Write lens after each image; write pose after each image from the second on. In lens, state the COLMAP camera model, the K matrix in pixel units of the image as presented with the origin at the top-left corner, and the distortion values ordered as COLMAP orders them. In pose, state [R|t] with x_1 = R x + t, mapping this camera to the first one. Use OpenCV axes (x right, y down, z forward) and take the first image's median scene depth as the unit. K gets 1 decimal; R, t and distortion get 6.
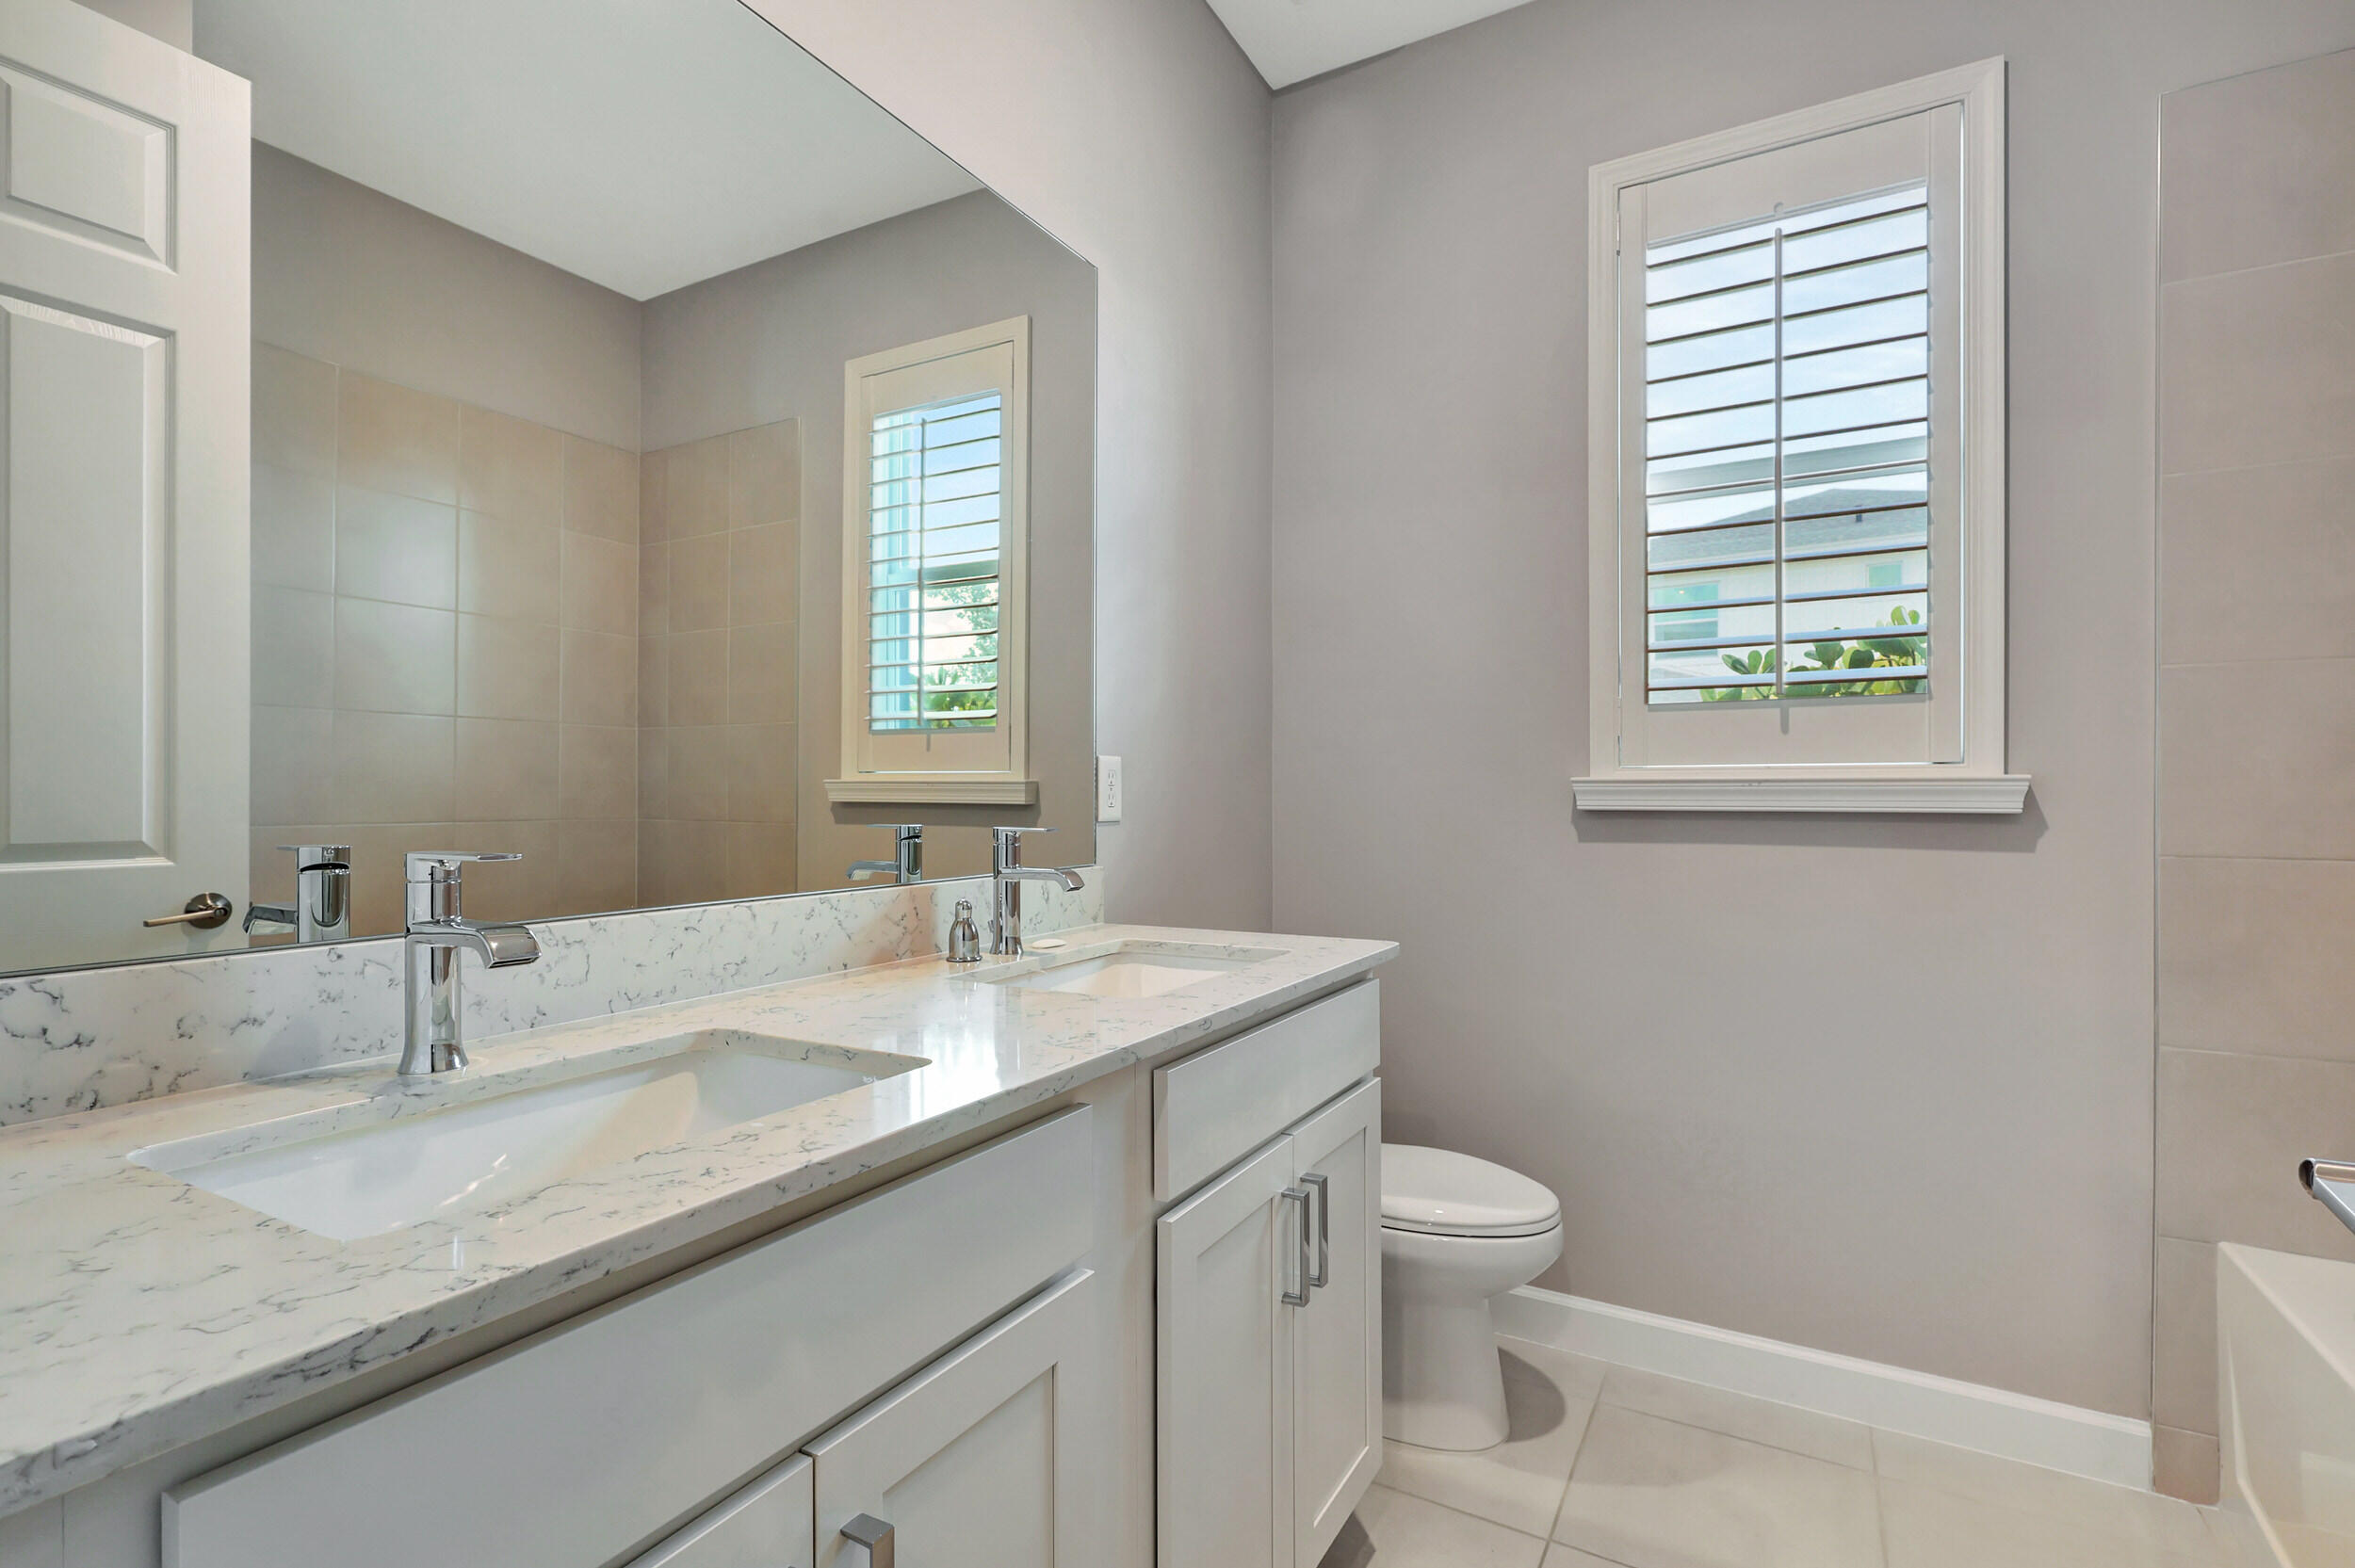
lens RADIAL K [[1090.9, 0, 1192.0], [0, 1090.9, 789.5], [0, 0, 1]] dist [0.015459, 0.000008]
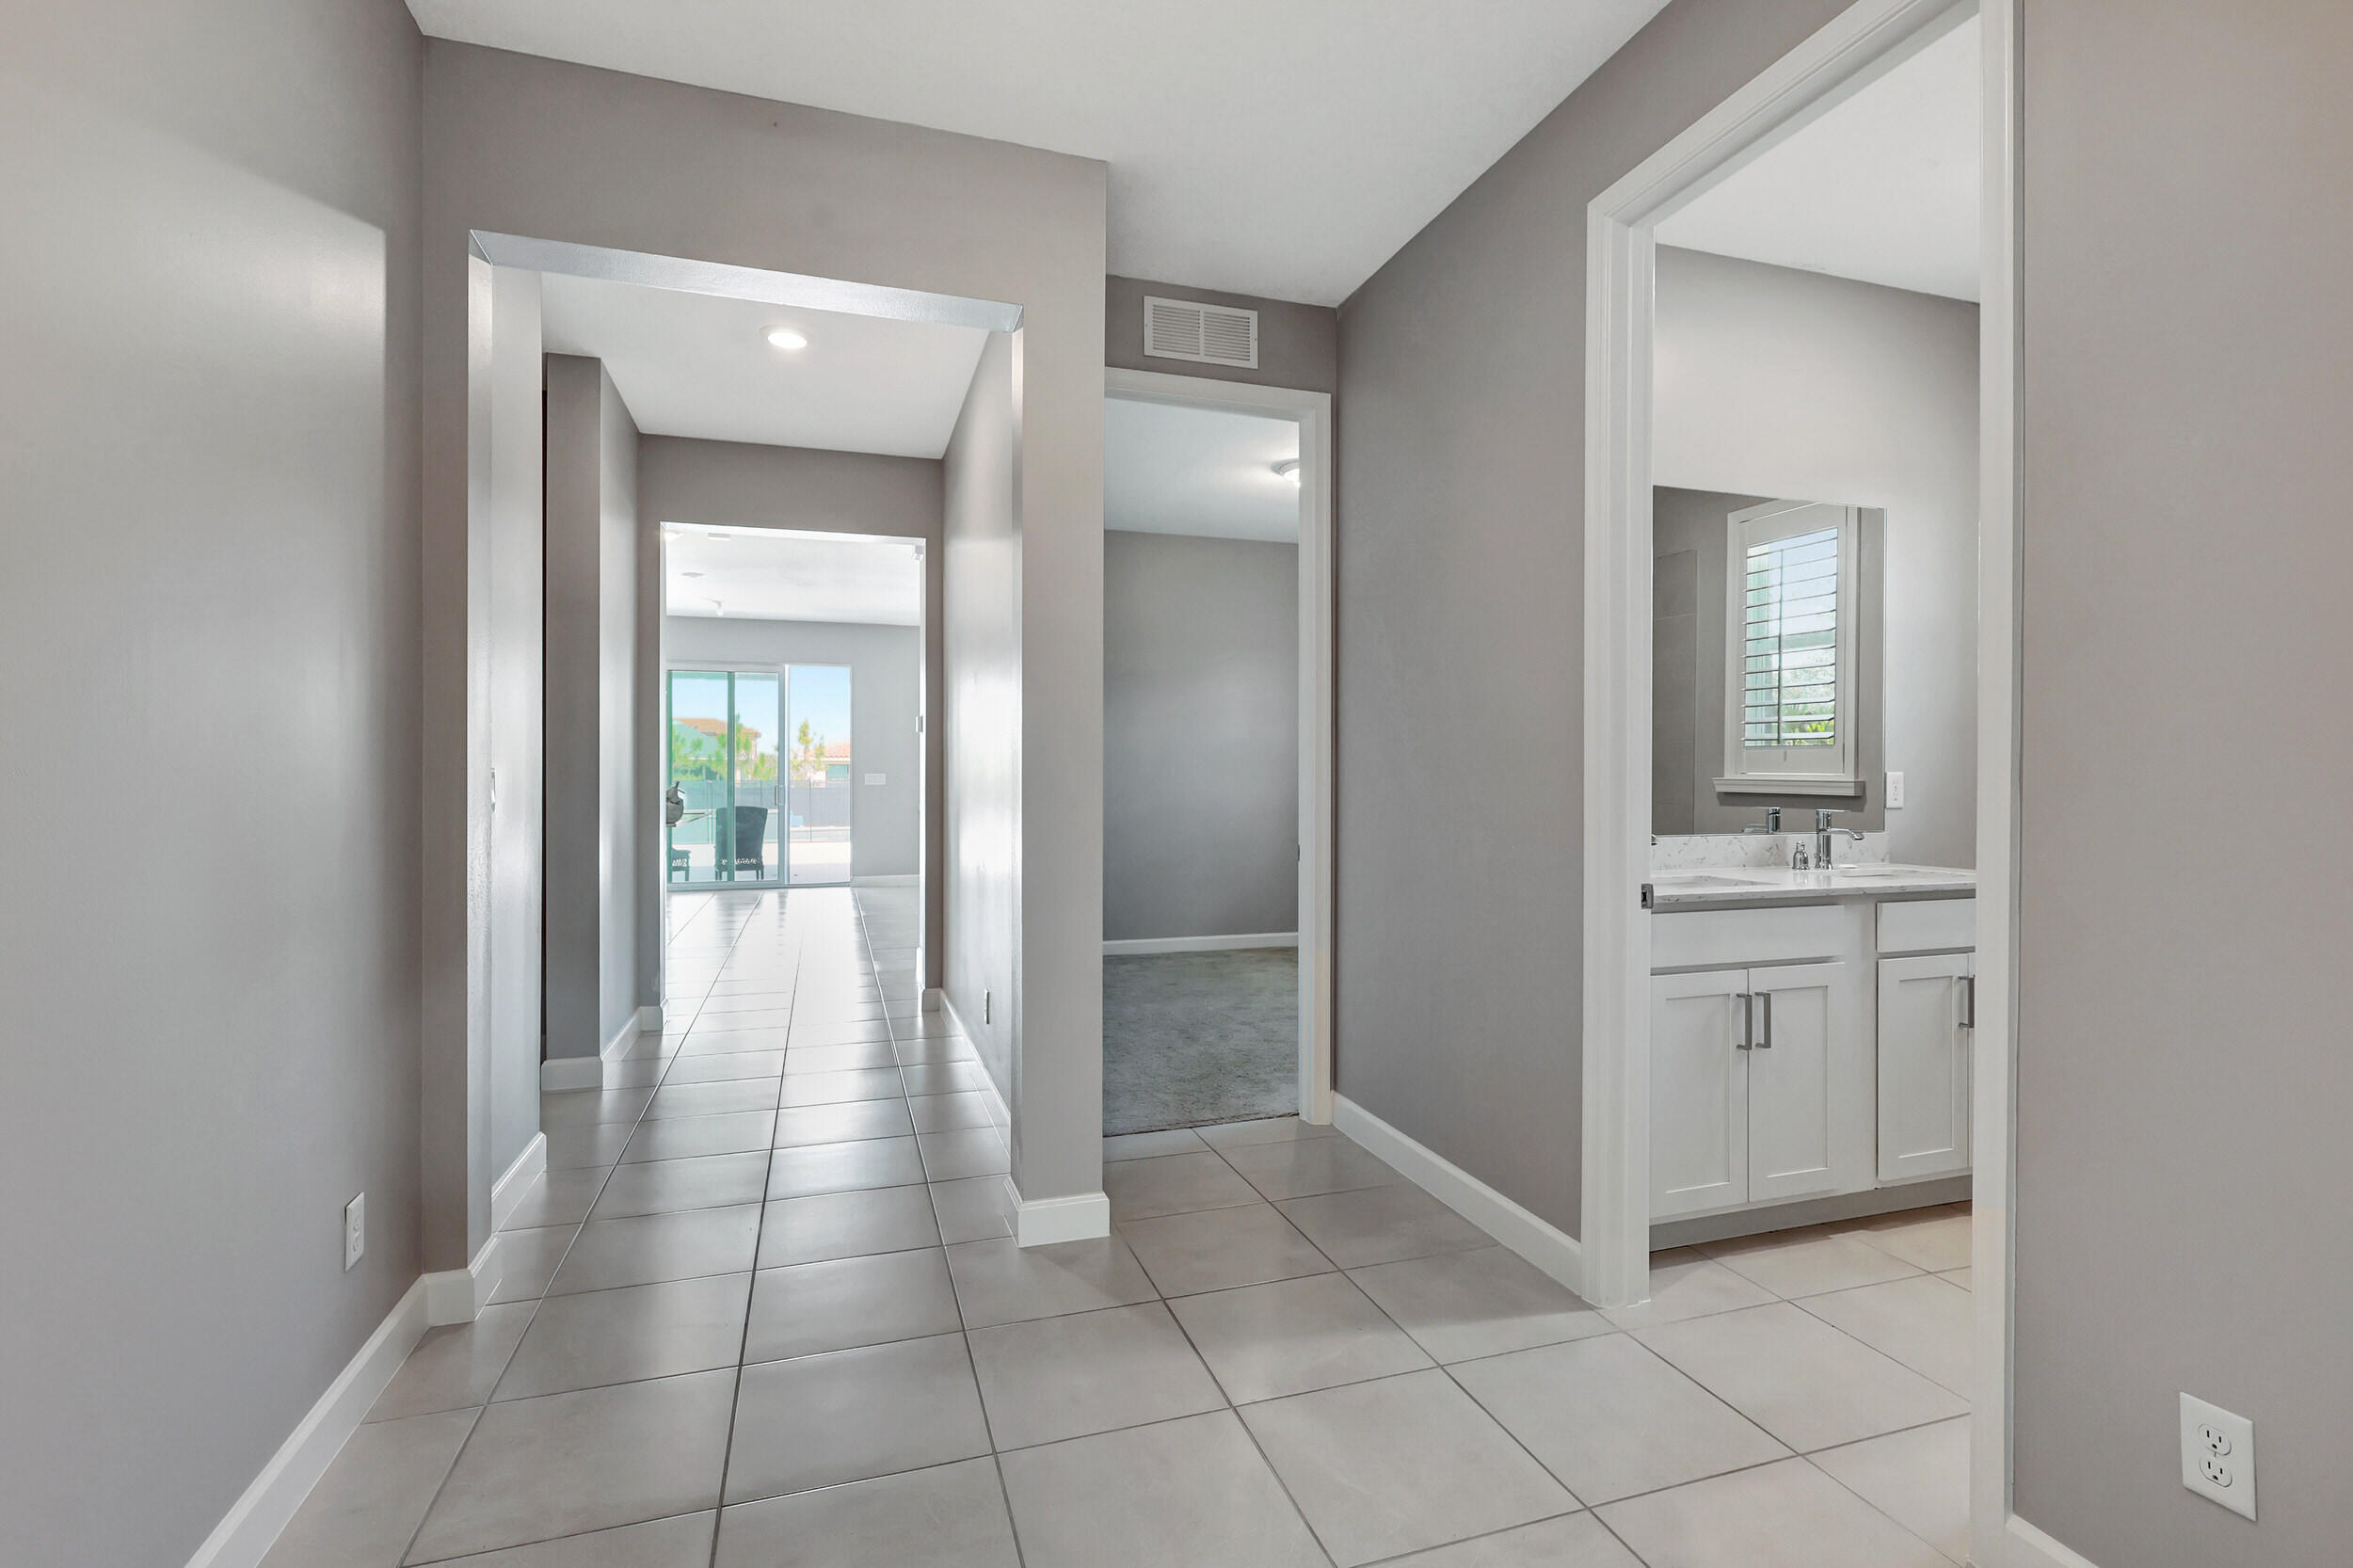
lens RADIAL K [[1090.1, 0, 1191.5], [0, 1090.1, 784.0], [0, 0, 1]] dist [0.015459, 0.000008]
pose [[0.740297, 0.003022, -0.672273, 0.288760], [0.006500, 0.999911, 0.011653, -0.039831], [0.672249, -0.012997, 0.740211, -1.150762]]
